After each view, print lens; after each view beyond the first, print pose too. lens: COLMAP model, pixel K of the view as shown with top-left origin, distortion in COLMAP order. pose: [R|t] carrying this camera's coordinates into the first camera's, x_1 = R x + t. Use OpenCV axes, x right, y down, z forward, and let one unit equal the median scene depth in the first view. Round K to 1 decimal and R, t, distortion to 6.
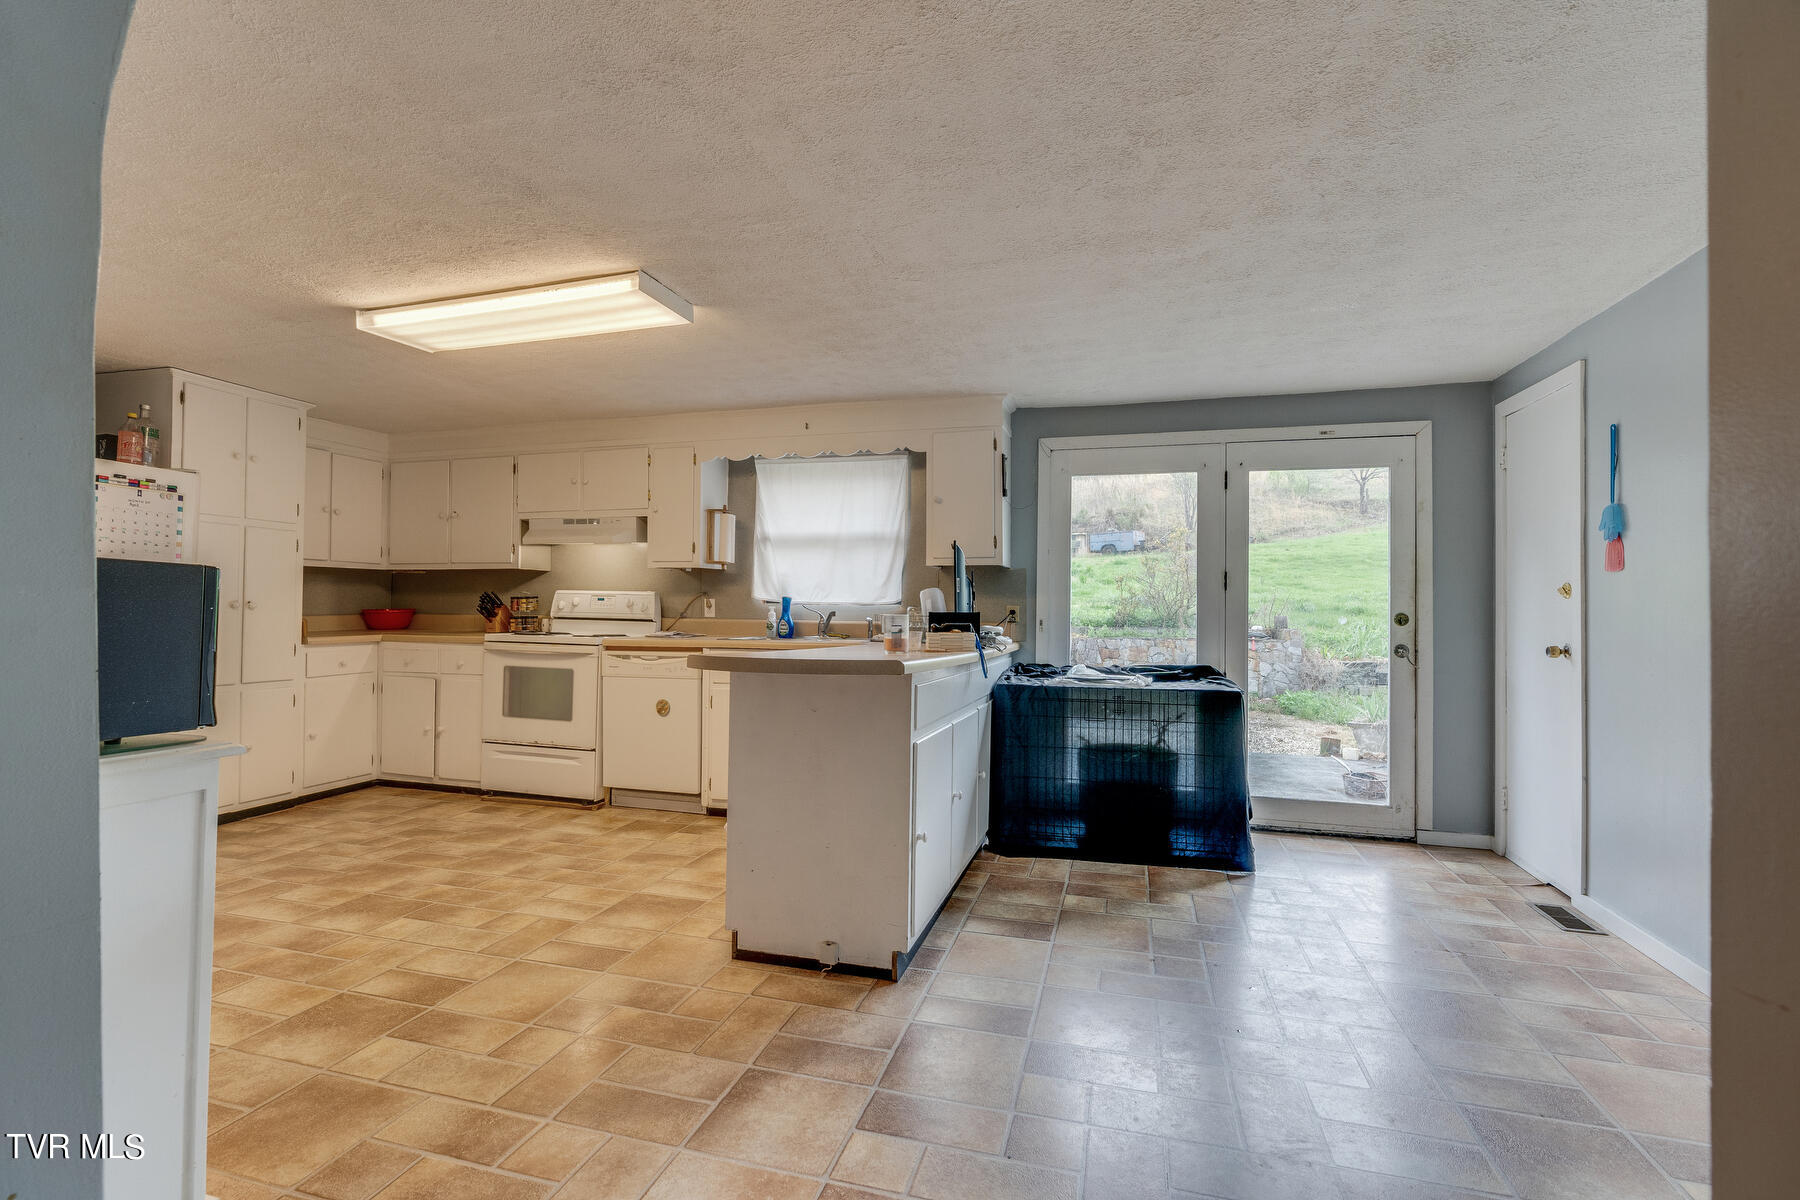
lens RADIAL K [[821.1, 0, 907.8], [0, 821.1, 601.7], [0, 0, 1]] dist [-0.001462, 0.000376]
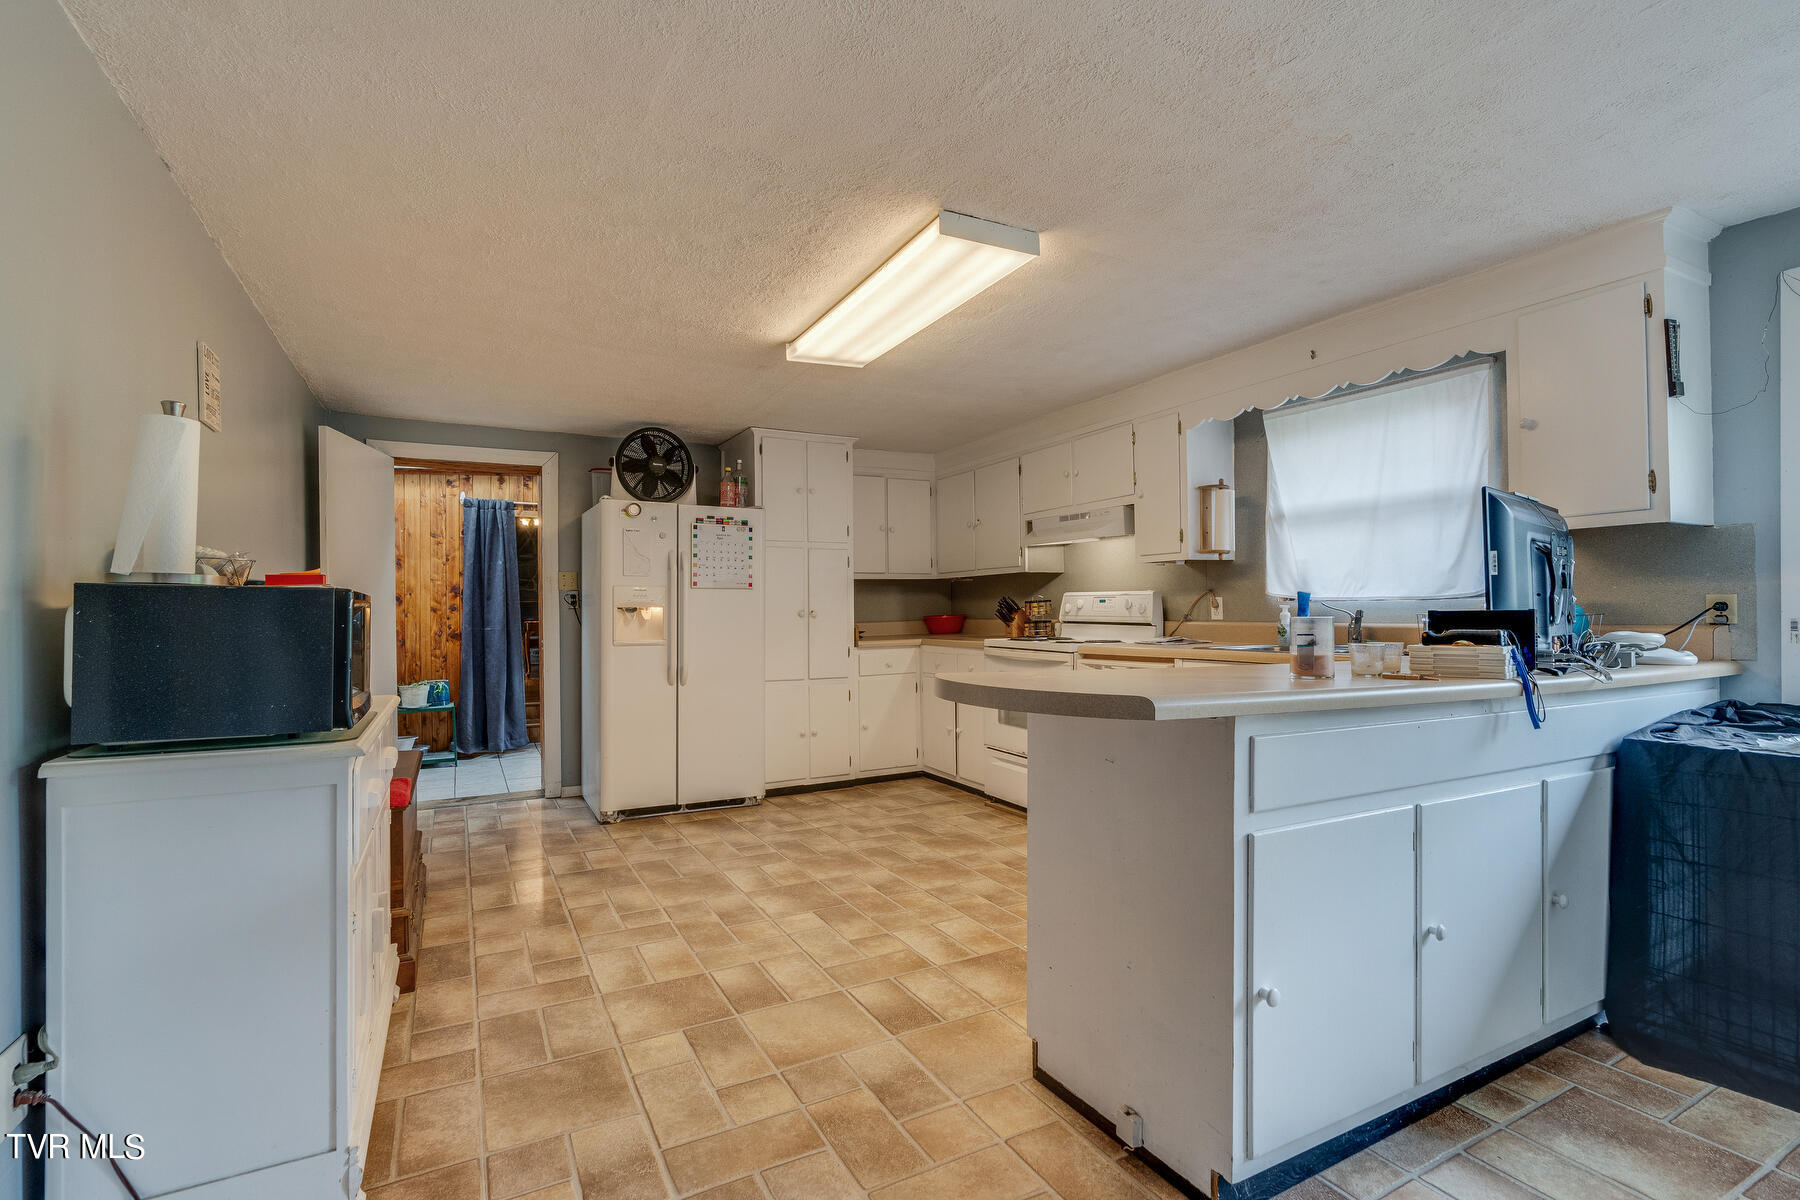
lens RADIAL K [[835.8, 0, 899.4], [0, 835.8, 608.8], [0, 0, 1]] dist [-0.010285, 0.006229]
pose [[0.687798, -0.019051, -0.725652, 0.160647], [0.024927, 0.999686, -0.002618, 0.002715], [0.725474, -0.016288, 0.688056, 0.236702]]
